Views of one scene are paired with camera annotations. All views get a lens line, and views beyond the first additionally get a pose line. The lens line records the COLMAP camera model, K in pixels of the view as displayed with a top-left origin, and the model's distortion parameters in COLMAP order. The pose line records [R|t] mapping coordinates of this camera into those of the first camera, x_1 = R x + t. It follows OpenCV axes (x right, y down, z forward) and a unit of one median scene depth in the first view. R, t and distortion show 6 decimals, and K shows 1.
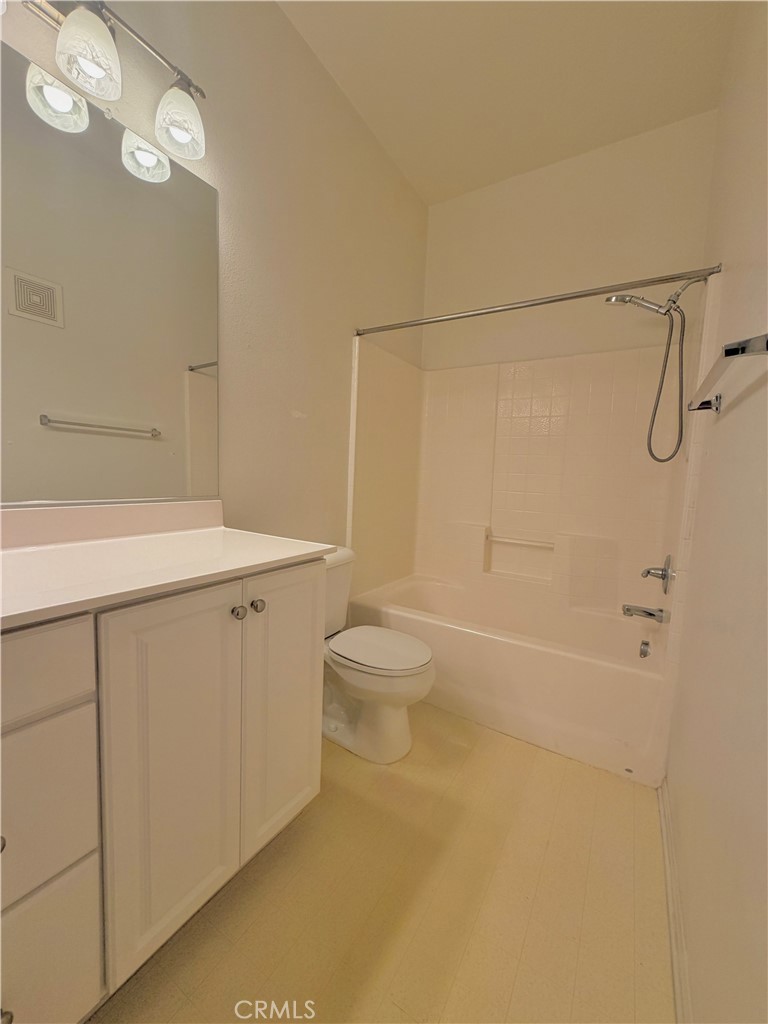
lens RADIAL K [[406.7, 0, 382.2], [0, 406.7, 512.2], [0, 0, 1]] dist [-0.000602, 0.000400]
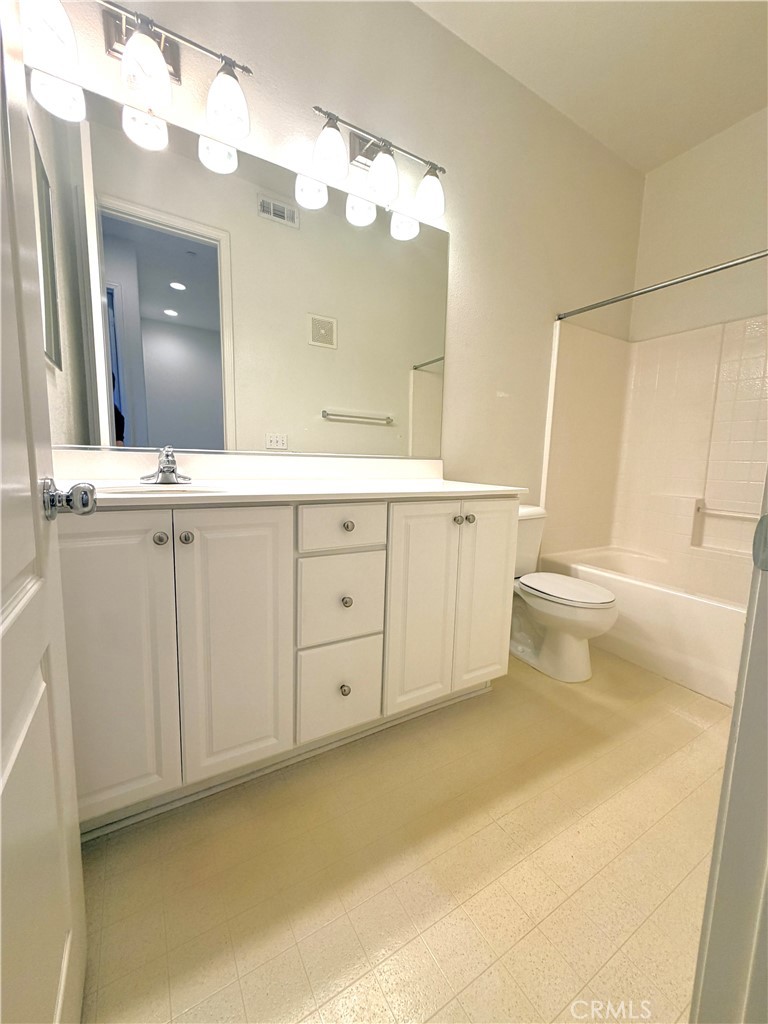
lens RADIAL K [[406.7, 0, 385.0], [0, 406.7, 510.1], [0, 0, 1]] dist [-0.000602, 0.000400]
pose [[0.891549, 0.041641, -0.451005, 0.043357], [-0.034689, 0.999118, 0.023673, 0.085304], [0.451593, -0.005461, 0.892207, -0.235071]]
